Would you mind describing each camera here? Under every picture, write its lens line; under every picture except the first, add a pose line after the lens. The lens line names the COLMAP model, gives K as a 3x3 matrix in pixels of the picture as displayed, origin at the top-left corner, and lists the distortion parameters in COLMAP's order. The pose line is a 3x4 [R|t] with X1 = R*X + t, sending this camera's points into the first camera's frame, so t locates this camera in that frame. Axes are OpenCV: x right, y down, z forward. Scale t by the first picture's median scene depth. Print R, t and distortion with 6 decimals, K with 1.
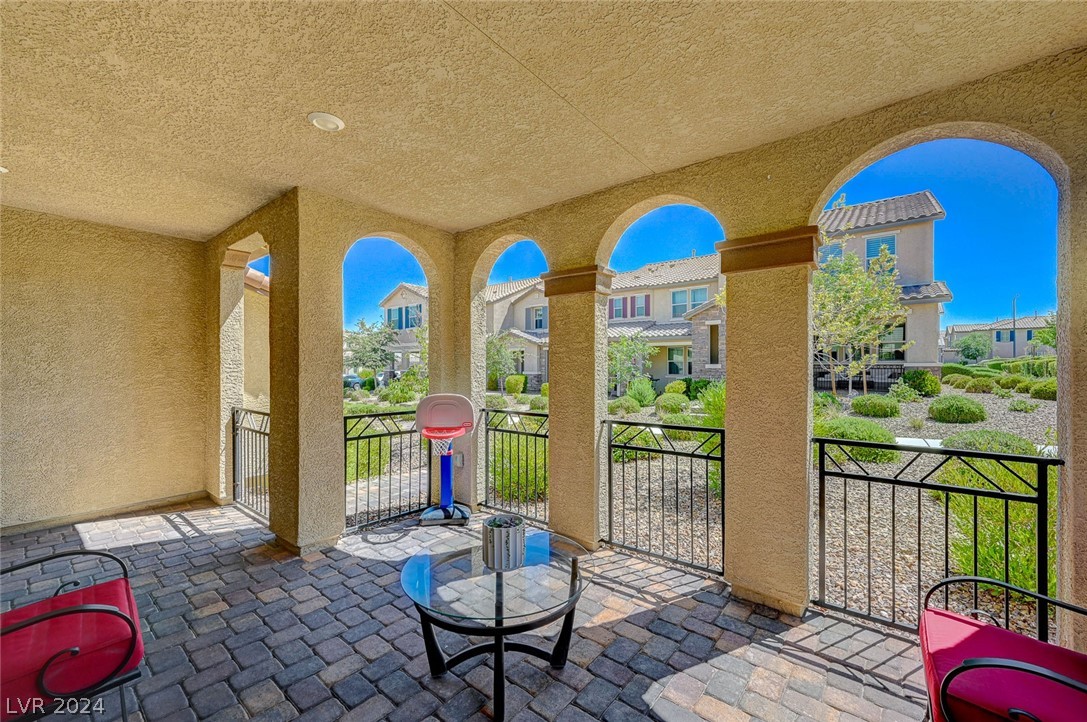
lens RADIAL K [[435.8, 0, 545.8], [0, 435.8, 360.2], [0, 0, 1]] dist [0.000212, -0.000391]
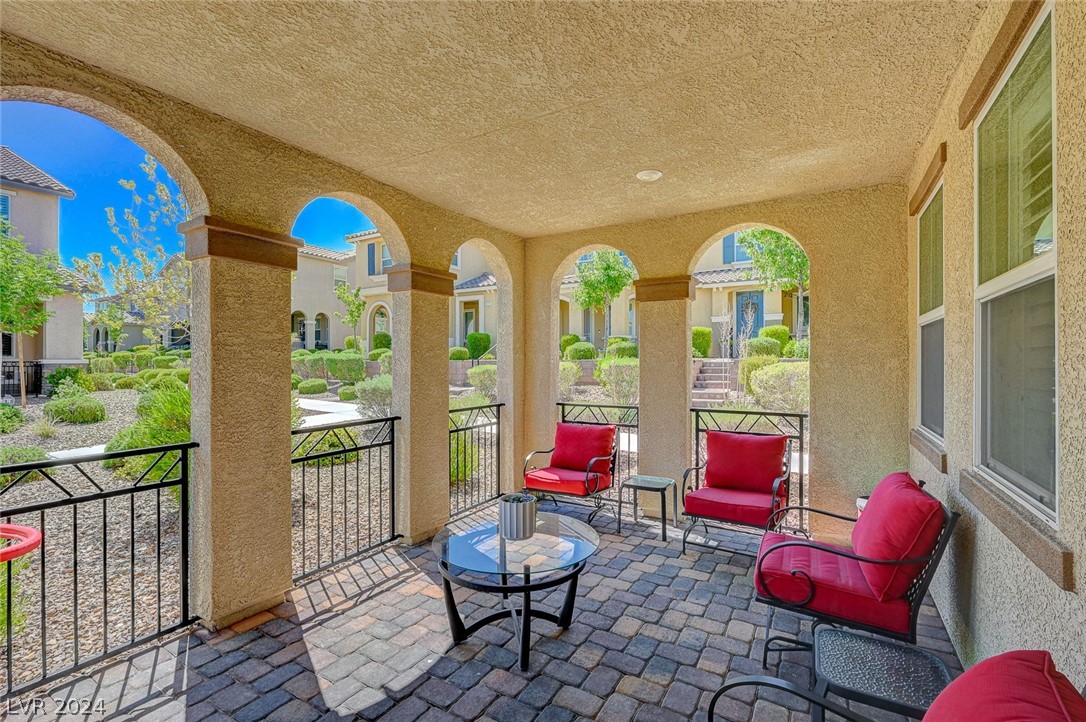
lens RADIAL K [[493.1, 0, 542.8], [0, 493.1, 349.7], [0, 0, 1]] dist [-0.002015, -0.000441]
pose [[-0.158028, 0.026812, 0.987071, -0.896218], [-0.008290, 0.999560, -0.028478, 0.009594], [-0.987400, -0.012683, -0.157736, 0.731342]]
